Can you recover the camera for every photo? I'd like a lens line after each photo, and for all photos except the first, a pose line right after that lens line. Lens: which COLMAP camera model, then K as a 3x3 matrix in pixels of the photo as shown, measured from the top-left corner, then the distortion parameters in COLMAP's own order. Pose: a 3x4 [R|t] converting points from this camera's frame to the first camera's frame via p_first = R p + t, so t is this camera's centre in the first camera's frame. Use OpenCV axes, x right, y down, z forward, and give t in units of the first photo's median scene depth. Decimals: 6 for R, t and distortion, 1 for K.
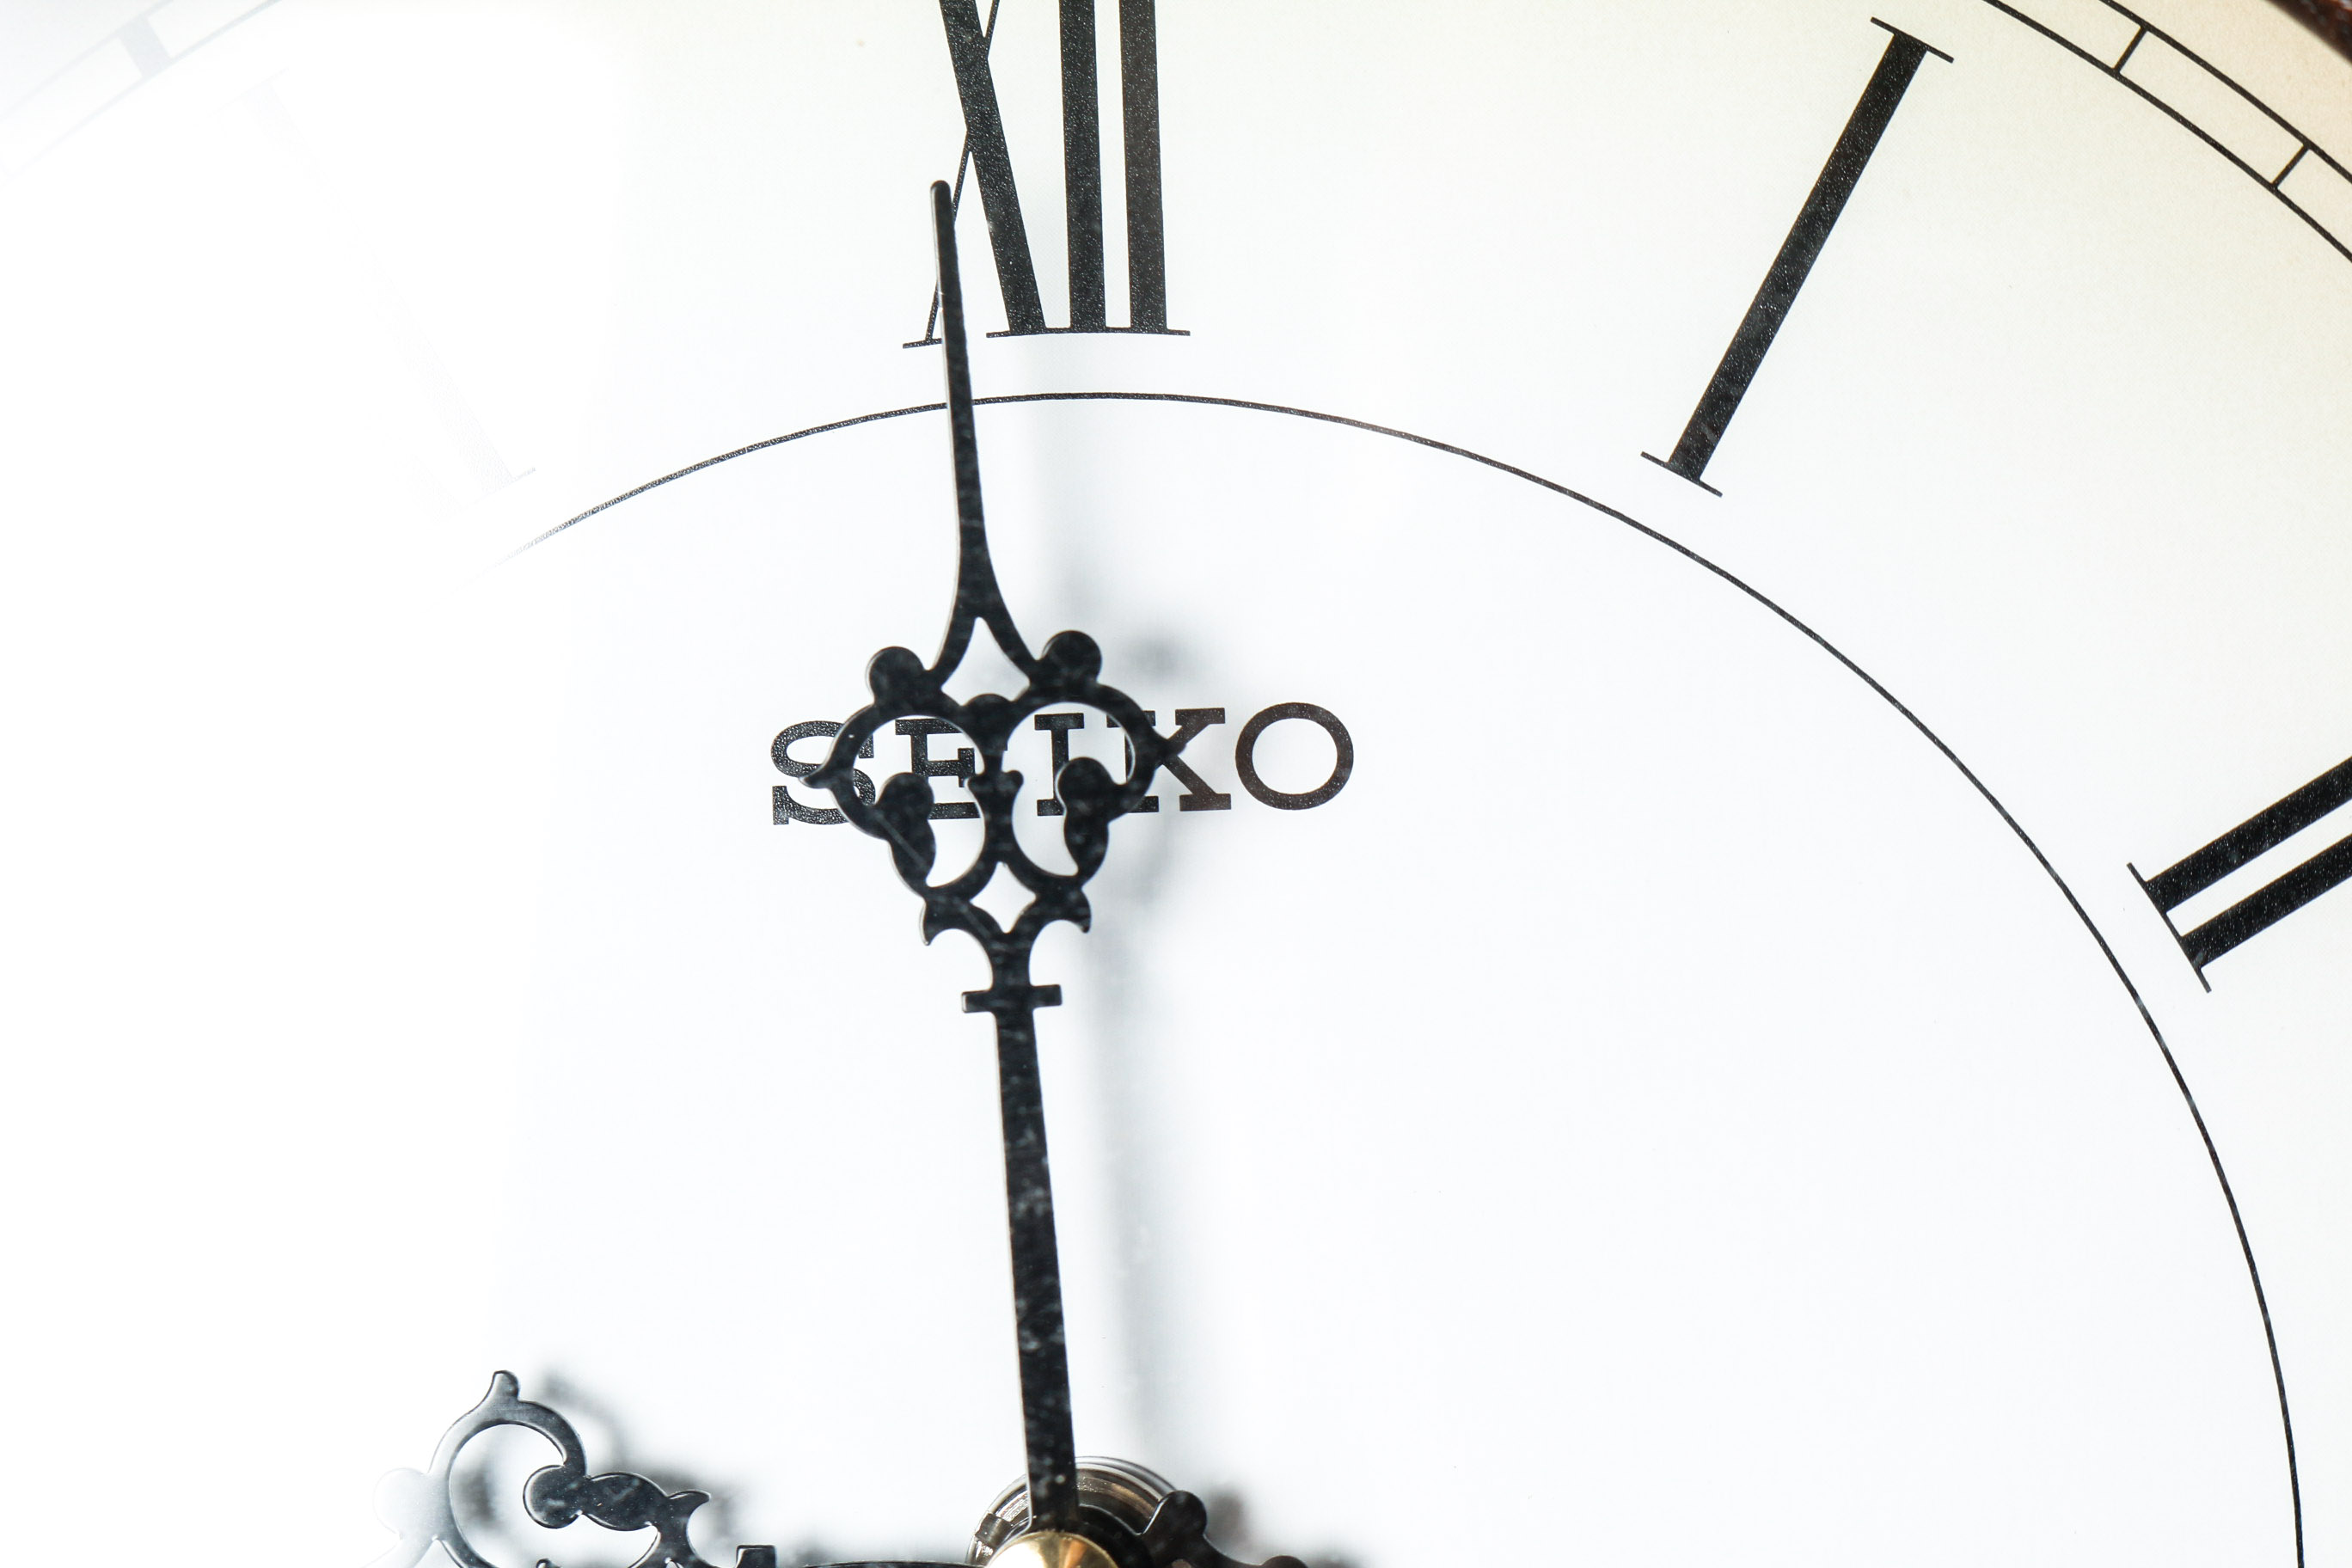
lens RADIAL K [[5831.3, 0, 1177.5], [0, 5831.3, 783.1], [0, 0, 1]] dist [0.025470, 0.000000]
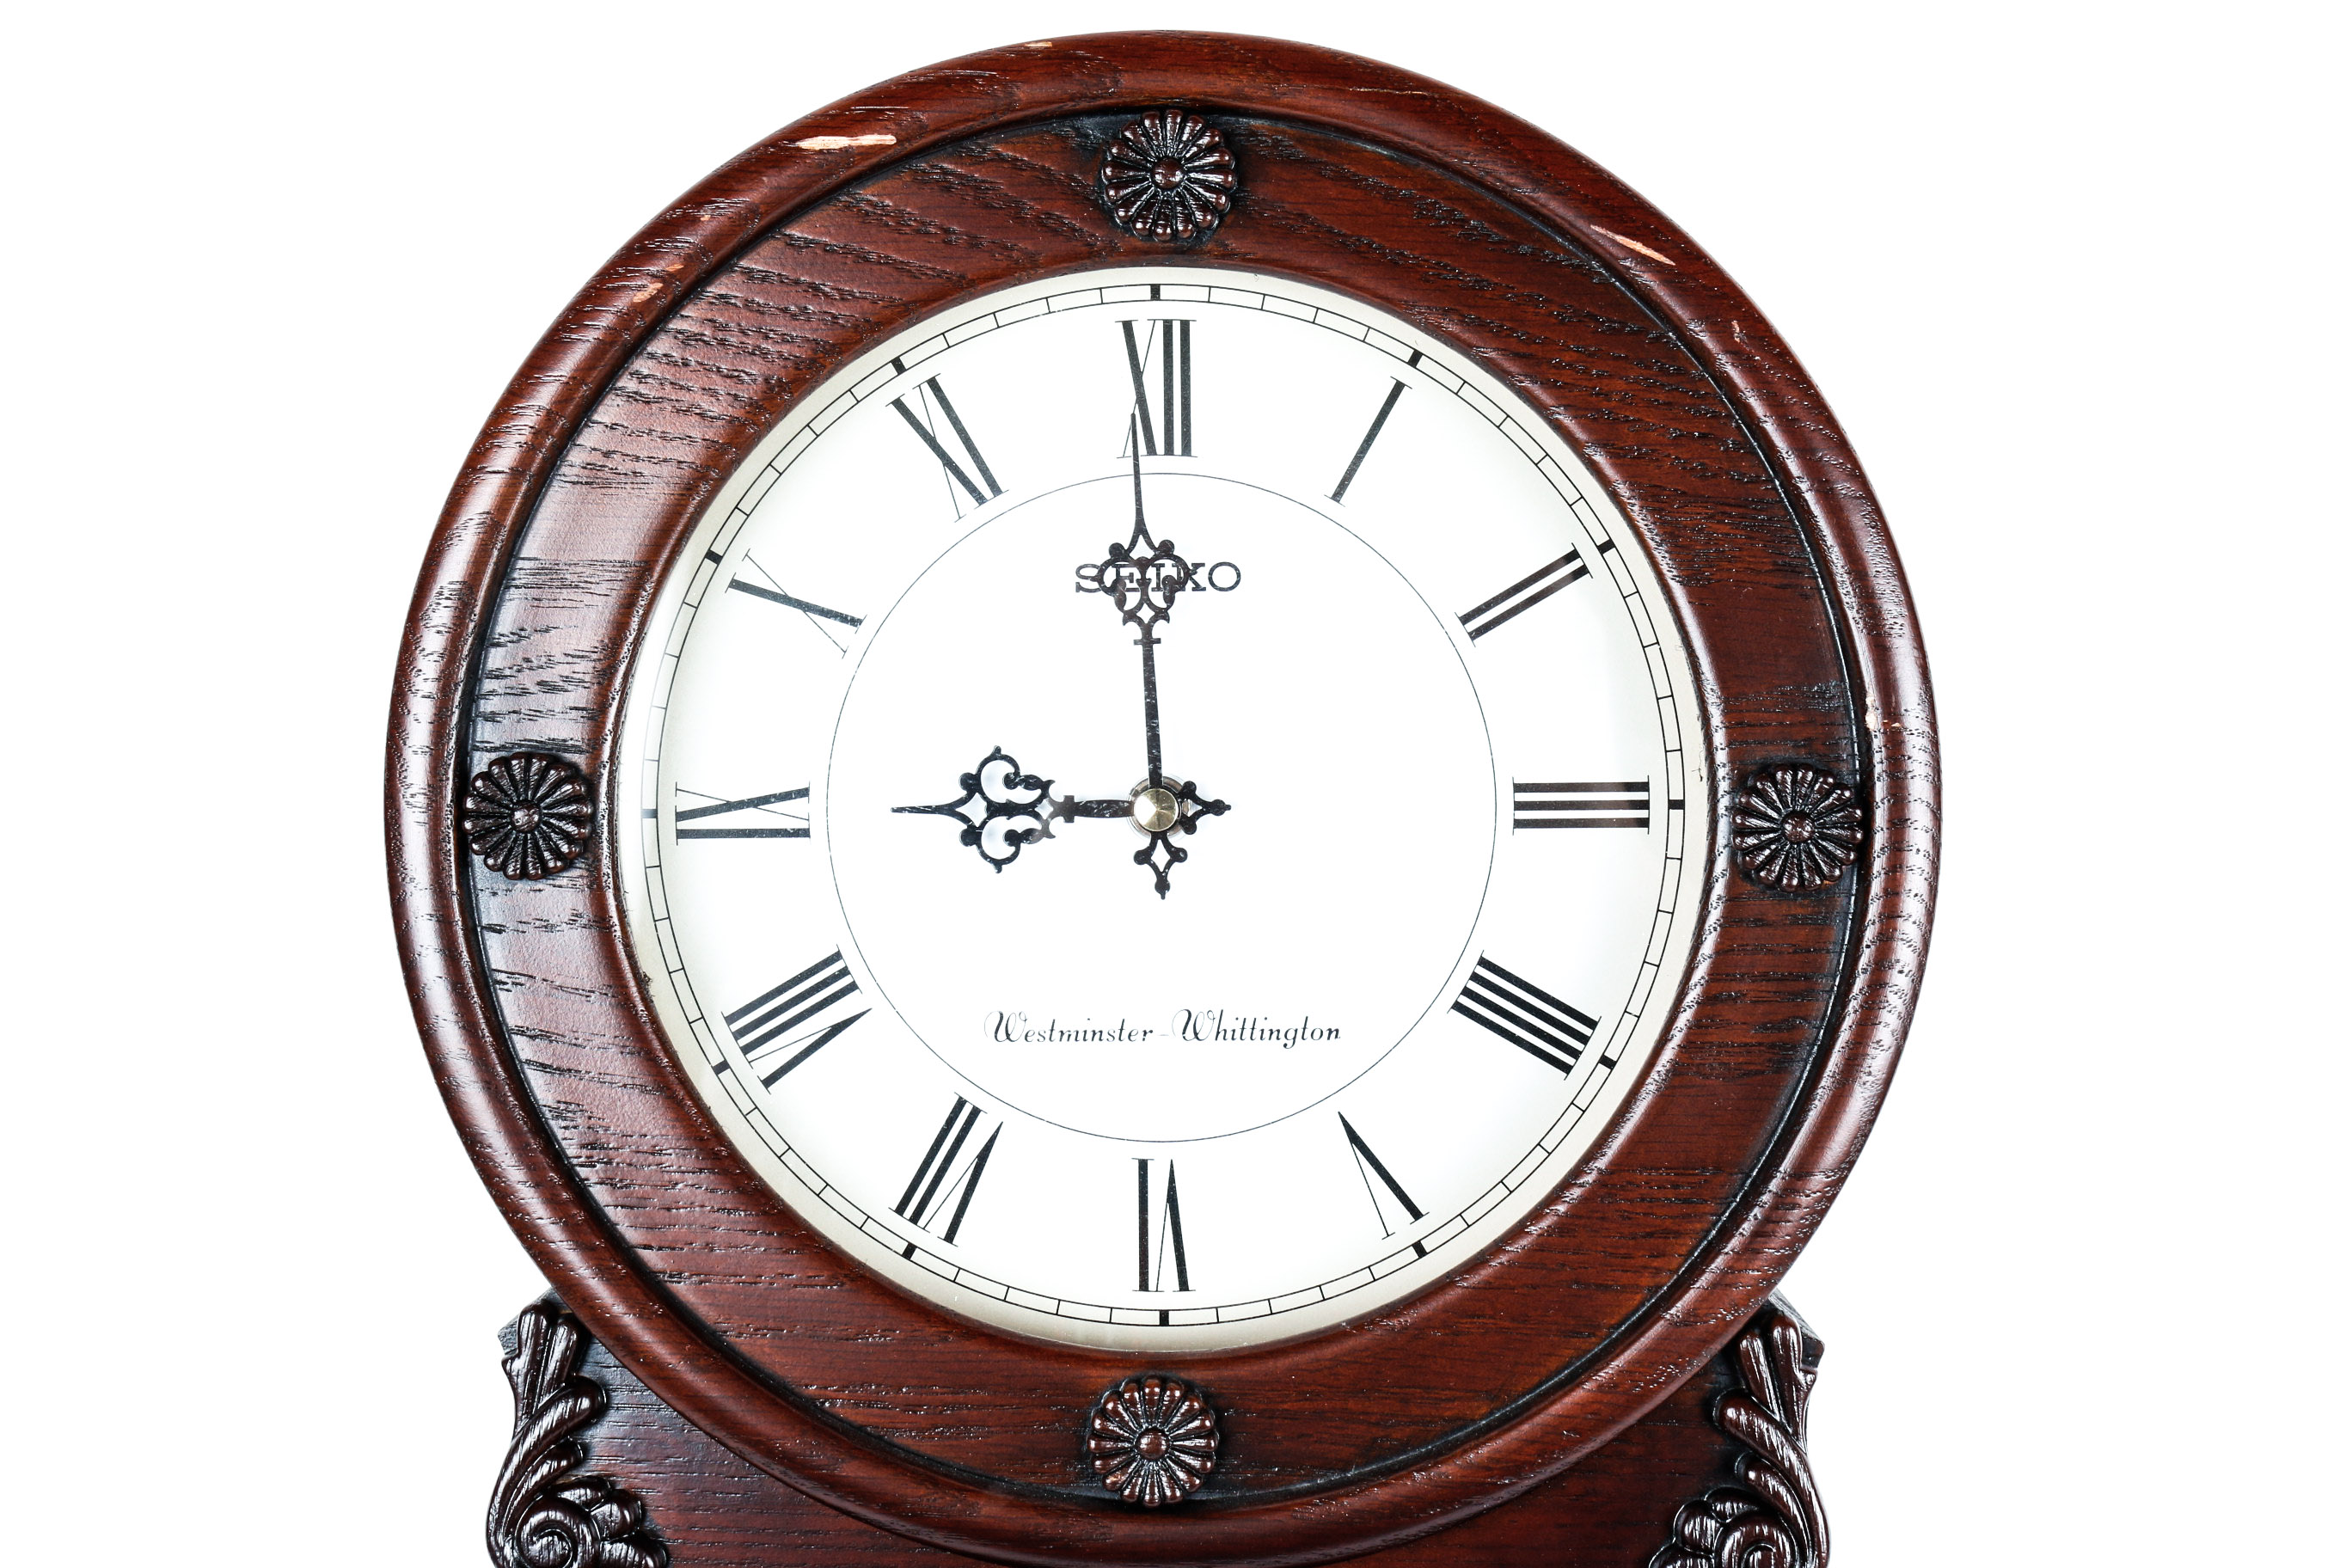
lens RADIAL K [[3556.2, 0, 1151.6], [0, 3556.2, 788.5], [0, 0, 1]] dist [-0.027946, 0.000000]
pose [[0.993147, 0.018603, 0.115382, -0.275155], [-0.021757, 0.999421, 0.026142, 0.069558], [-0.114829, -0.028473, 0.992977, -1.167573]]
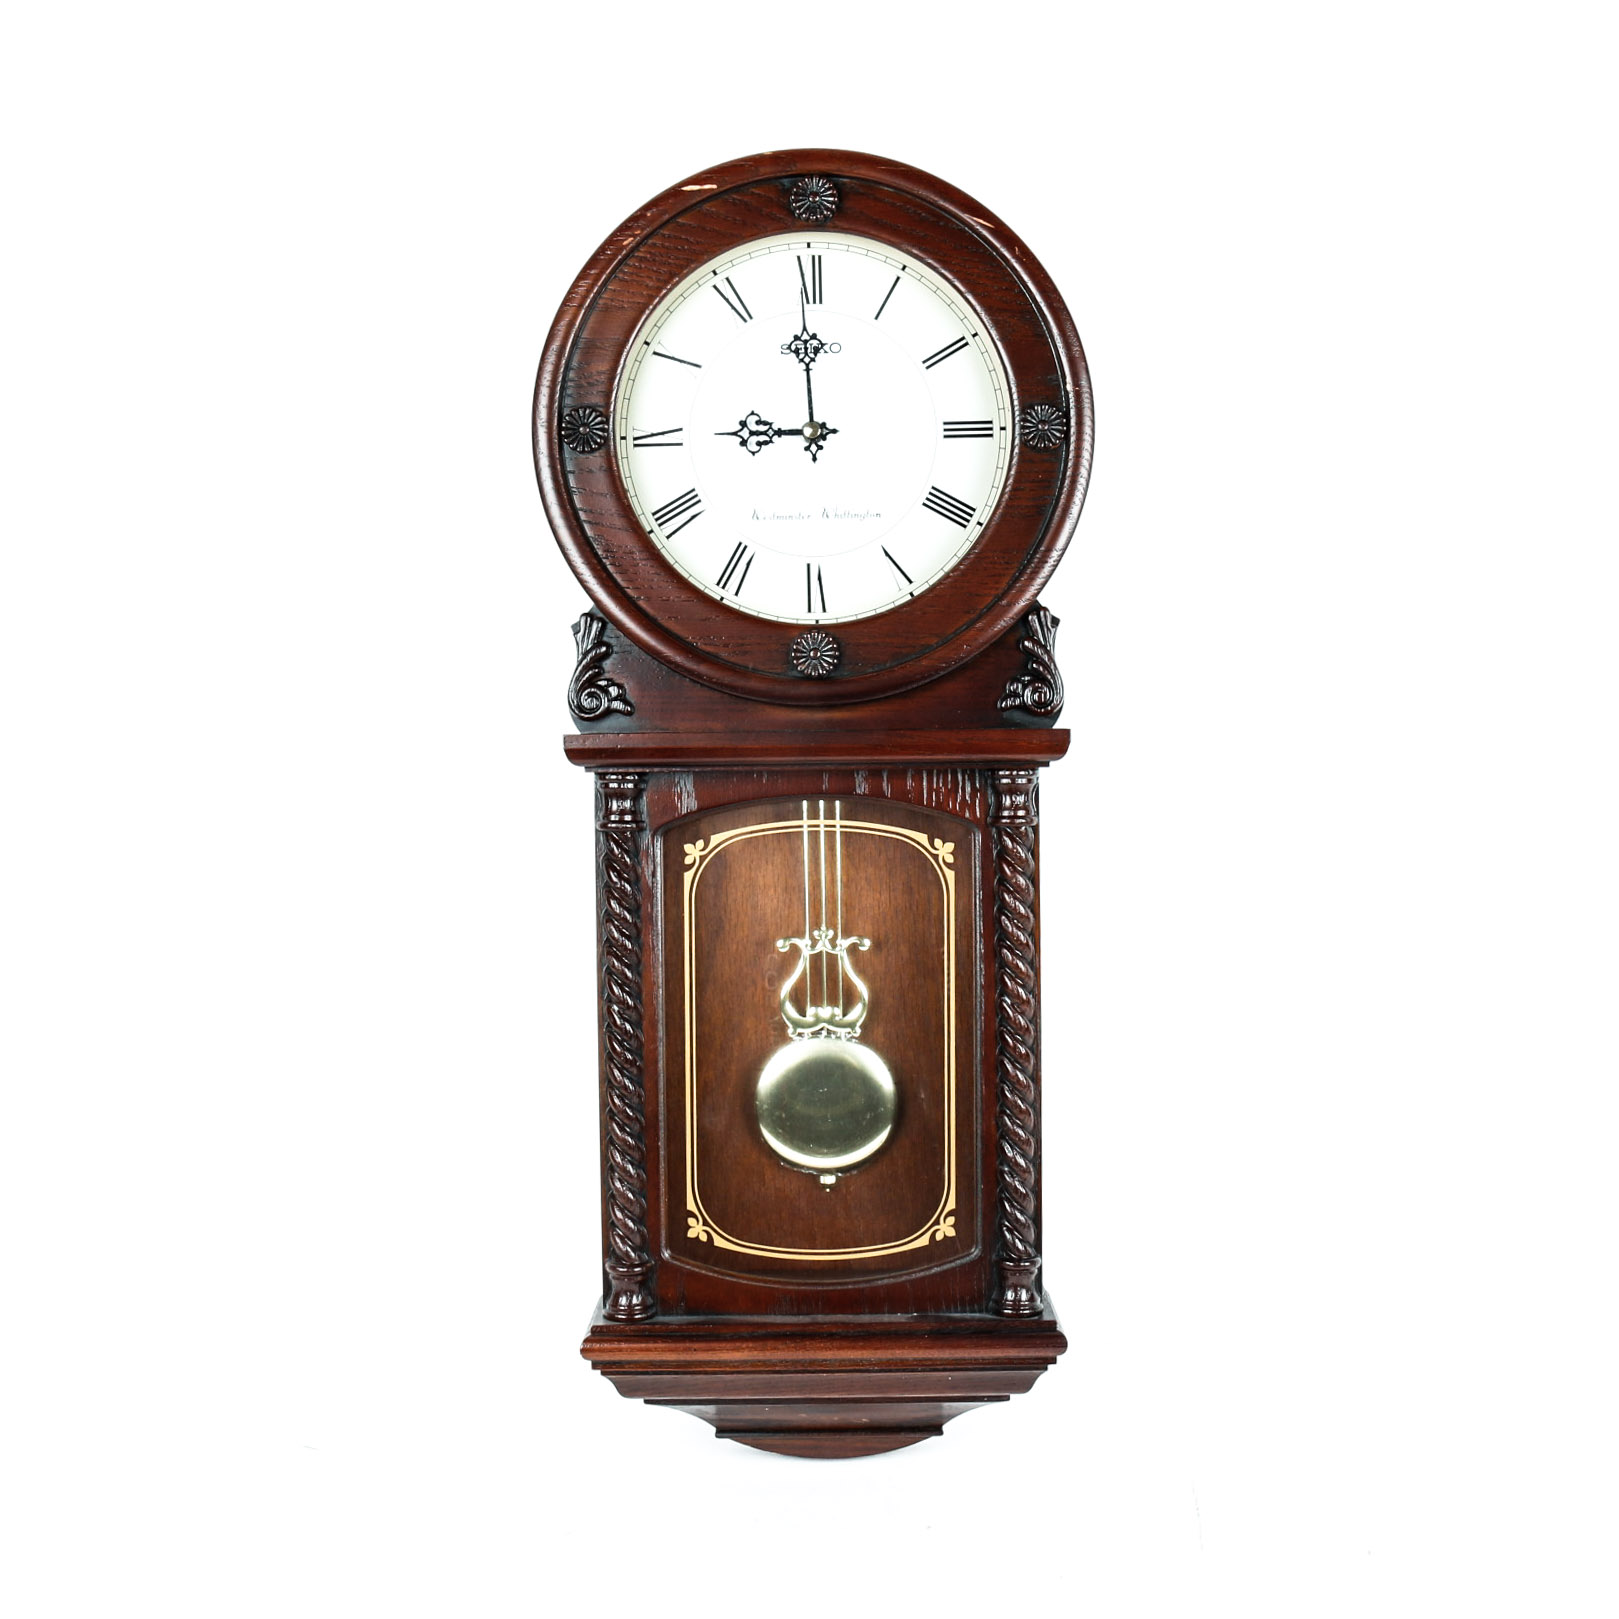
lens RADIAL K [[2755.3, 0, 819.6], [0, 2755.3, 808.0], [0, 0, 1]] dist [-0.203667, 0.000000]
pose [[0.989741, 0.008947, 0.142595, -0.653787], [-0.007311, 0.999901, -0.011996, 0.821729], [-0.142689, 0.010830, 0.989708, -3.521411]]
